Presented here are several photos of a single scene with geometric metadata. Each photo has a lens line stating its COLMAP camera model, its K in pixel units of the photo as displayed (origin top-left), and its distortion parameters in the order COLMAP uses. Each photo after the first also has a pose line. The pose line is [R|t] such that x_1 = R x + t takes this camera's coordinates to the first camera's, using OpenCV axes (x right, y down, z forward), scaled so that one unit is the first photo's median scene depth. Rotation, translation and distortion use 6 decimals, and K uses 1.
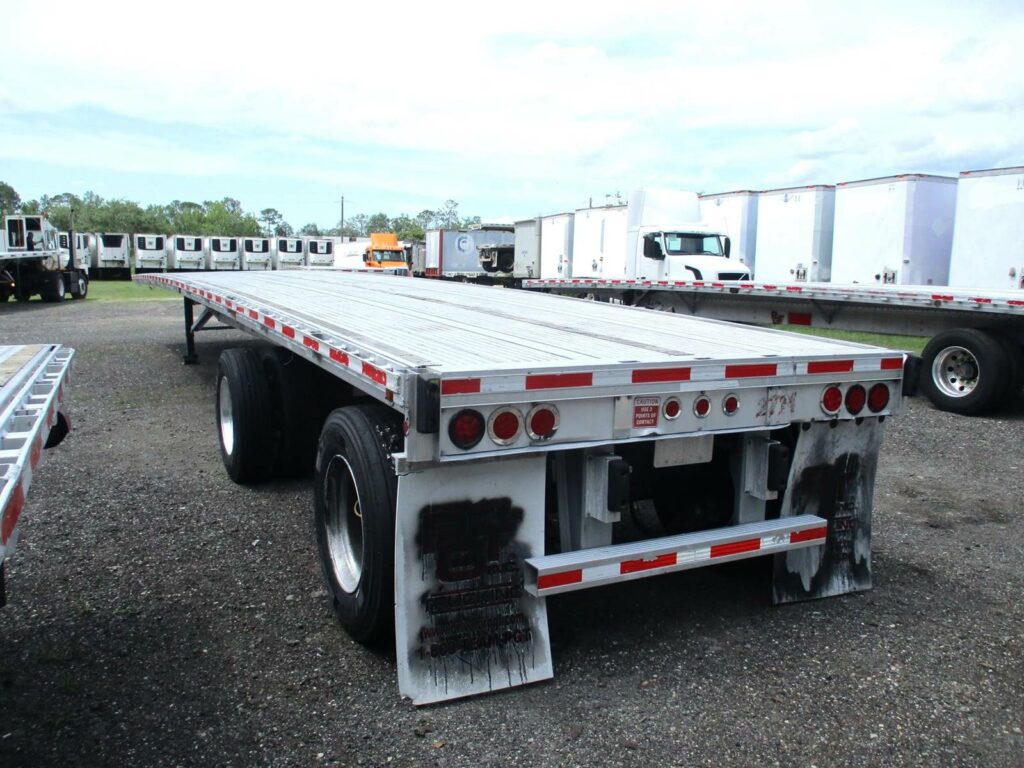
lens RADIAL K [[868.1, 0, 514.8], [0, 868.1, 379.4], [0, 0, 1]] dist [-0.031095, 0.002670]
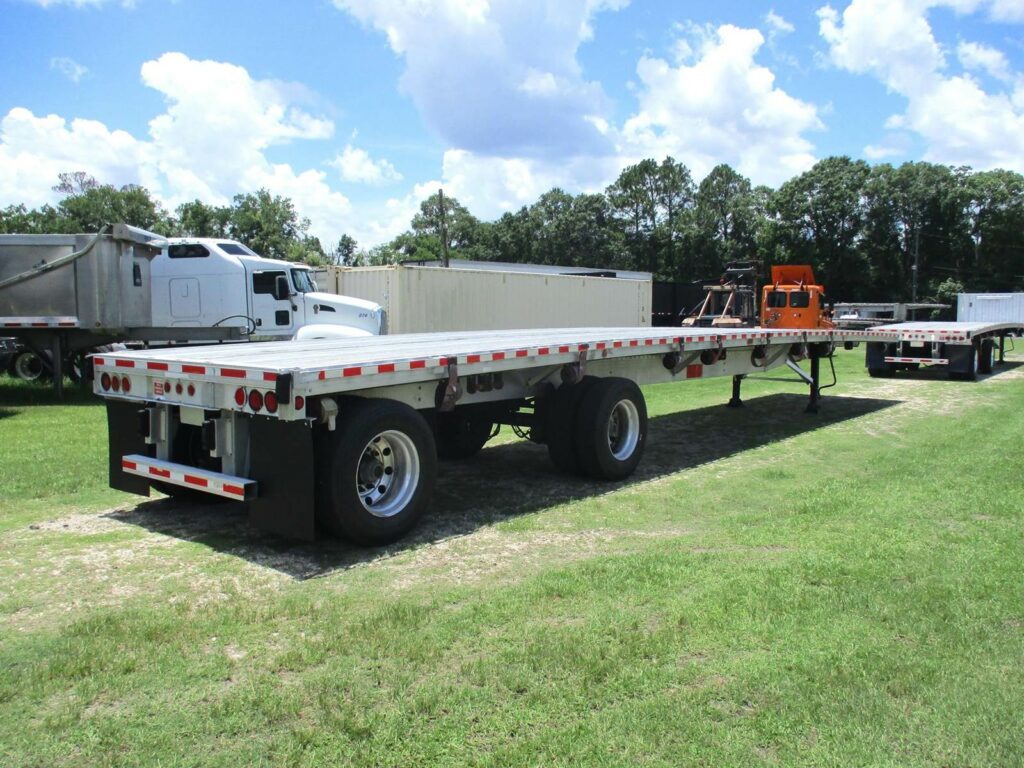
lens RADIAL K [[872.4, 0, 512.0], [0, 872.4, 384.0], [0, 0, 1]] dist [-0.050267, 0.013604]
pose [[0.415579, 0.061314, -0.907488, 1.849382], [-0.128492, 0.991677, 0.008160, -0.068067], [0.900435, 0.113214, 0.419999, 0.793245]]
